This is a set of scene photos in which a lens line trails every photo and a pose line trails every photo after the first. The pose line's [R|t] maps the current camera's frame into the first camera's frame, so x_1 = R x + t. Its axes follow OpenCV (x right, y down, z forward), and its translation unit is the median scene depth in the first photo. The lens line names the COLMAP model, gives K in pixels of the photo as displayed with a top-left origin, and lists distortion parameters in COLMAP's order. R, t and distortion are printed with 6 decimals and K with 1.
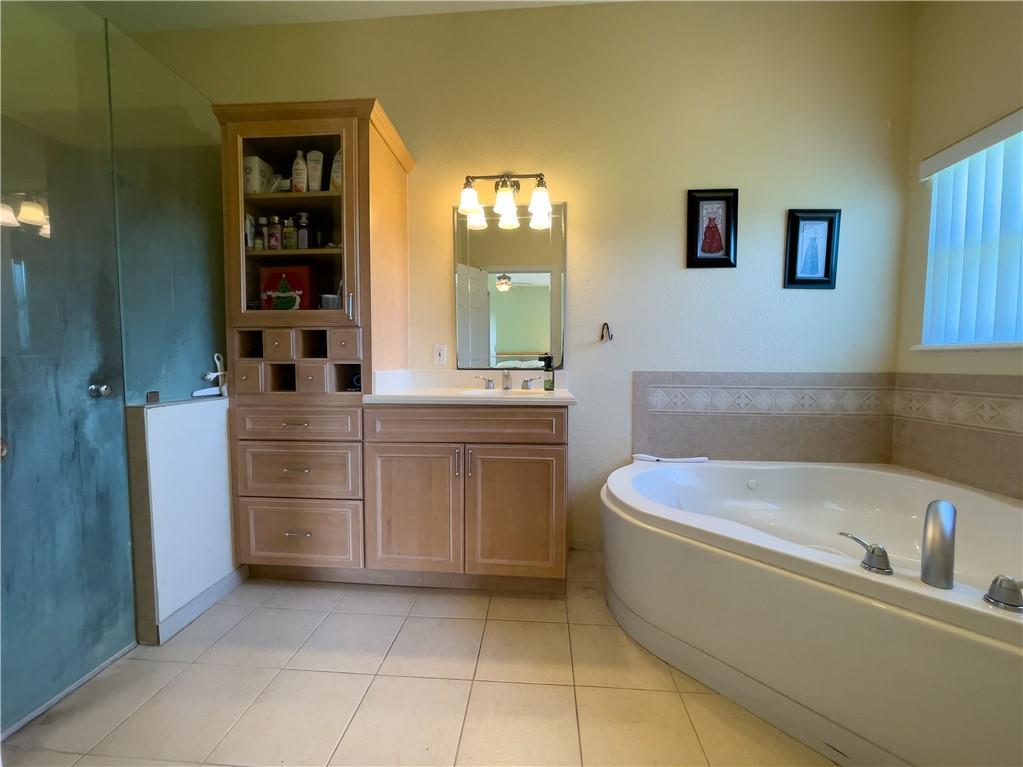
lens RADIAL K [[417.2, 0, 510.6], [0, 417.2, 384.8], [0, 0, 1]] dist [0.004102, 0.001393]
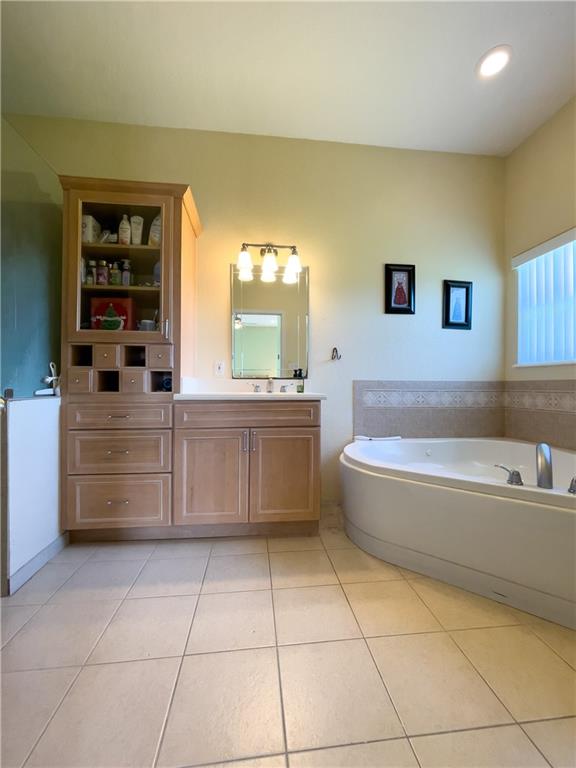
lens RADIAL K [[313.2, 0, 290.4], [0, 313.2, 384.4], [0, 0, 1]] dist [0.004102, 0.001393]
pose [[0.983098, 0.001267, 0.183073, -0.163932], [0.008612, 0.998549, -0.053156, 0.050065], [-0.182875, 0.053834, 0.981661, -0.071309]]
